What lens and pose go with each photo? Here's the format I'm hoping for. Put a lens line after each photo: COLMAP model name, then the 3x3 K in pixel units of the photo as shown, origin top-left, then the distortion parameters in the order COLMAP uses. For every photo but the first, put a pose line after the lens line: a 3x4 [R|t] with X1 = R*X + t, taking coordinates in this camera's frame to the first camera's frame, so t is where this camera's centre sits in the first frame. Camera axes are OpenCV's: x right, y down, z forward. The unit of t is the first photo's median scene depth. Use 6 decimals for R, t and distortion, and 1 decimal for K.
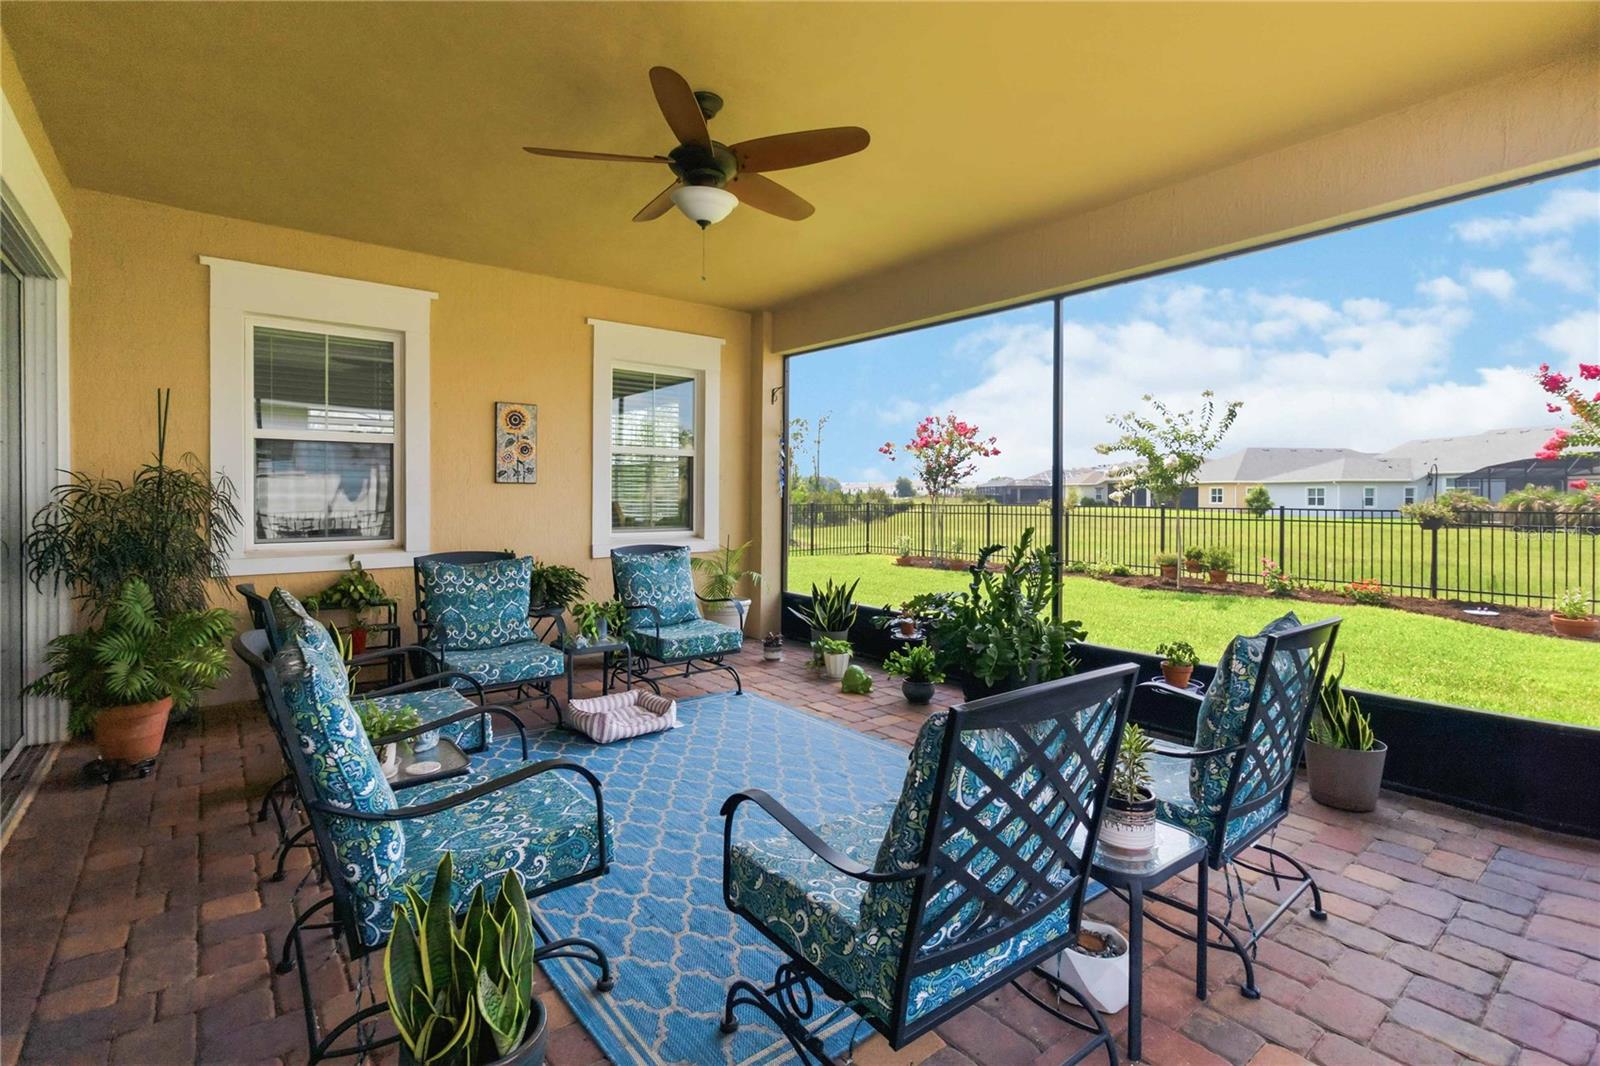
lens RADIAL K [[747.8, 0, 800.9], [0, 747.8, 520.9], [0, 0, 1]] dist [0.001919, 0.000281]
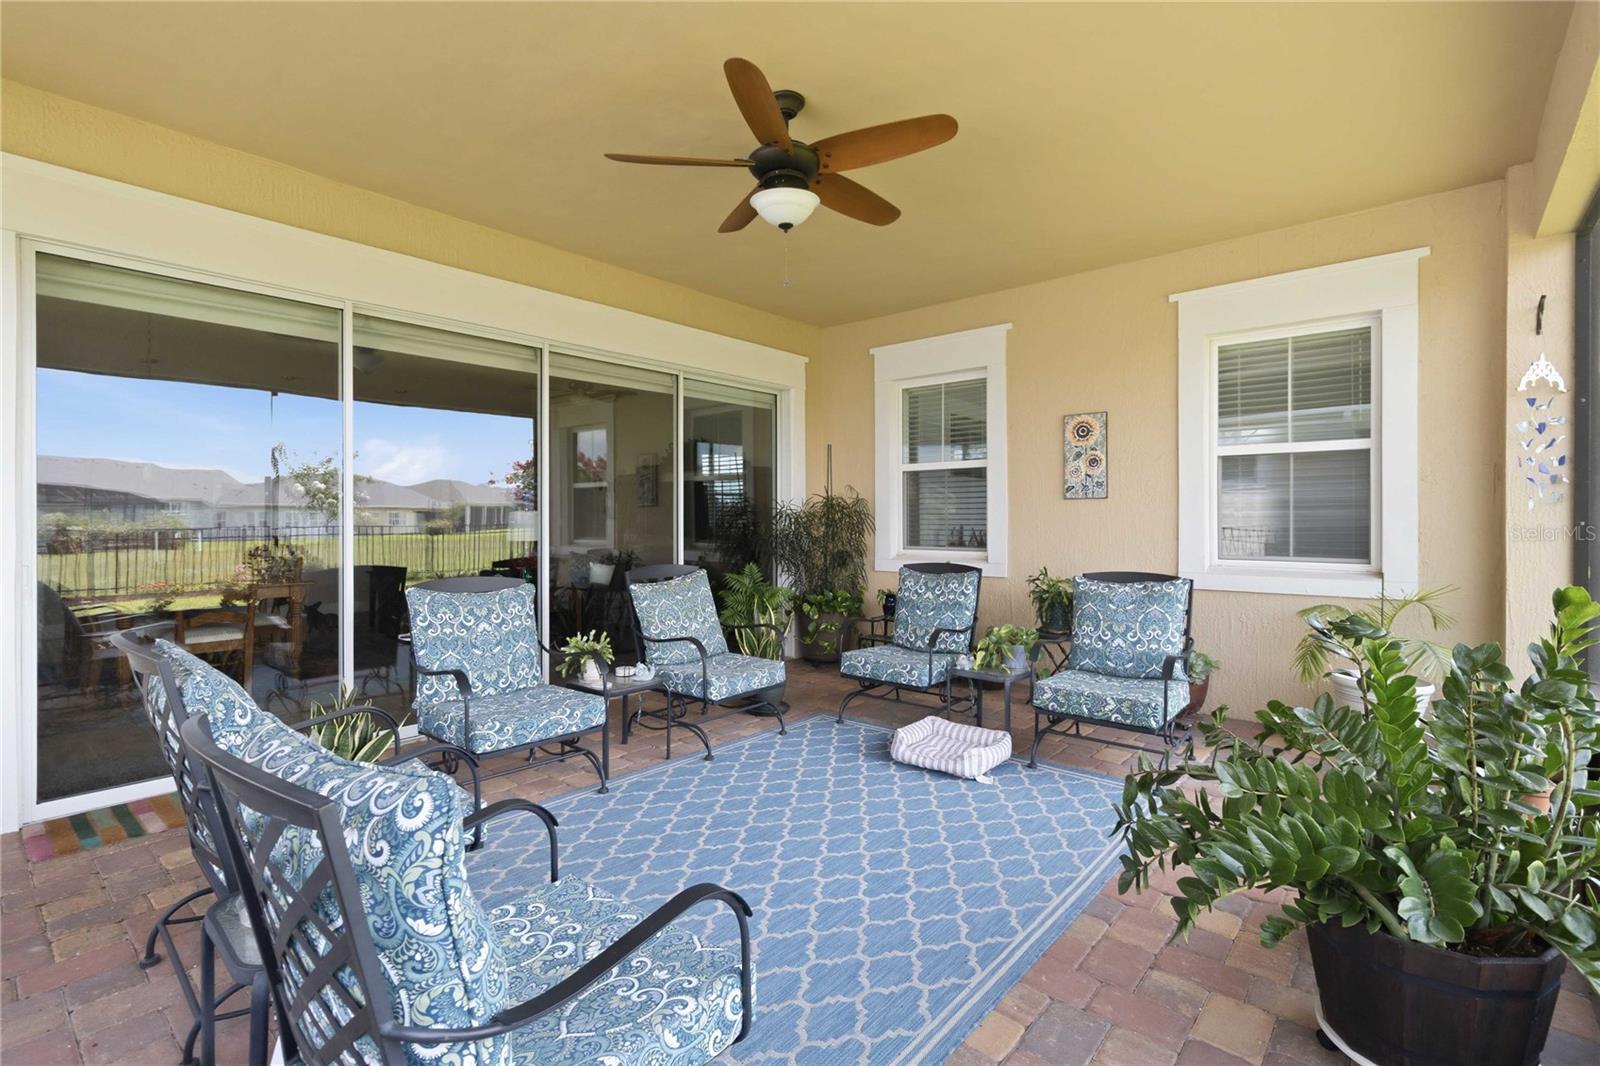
lens RADIAL K [[752.1, 0, 800.0], [0, 752.1, 533.0], [0, 0, 1]] dist [0.036684, 0.000101]
pose [[0.168698, 0.031676, -0.985159, 0.500937], [-0.024033, 0.999319, 0.028016, -0.024732], [0.985375, 0.018951, 0.169344, 0.484984]]
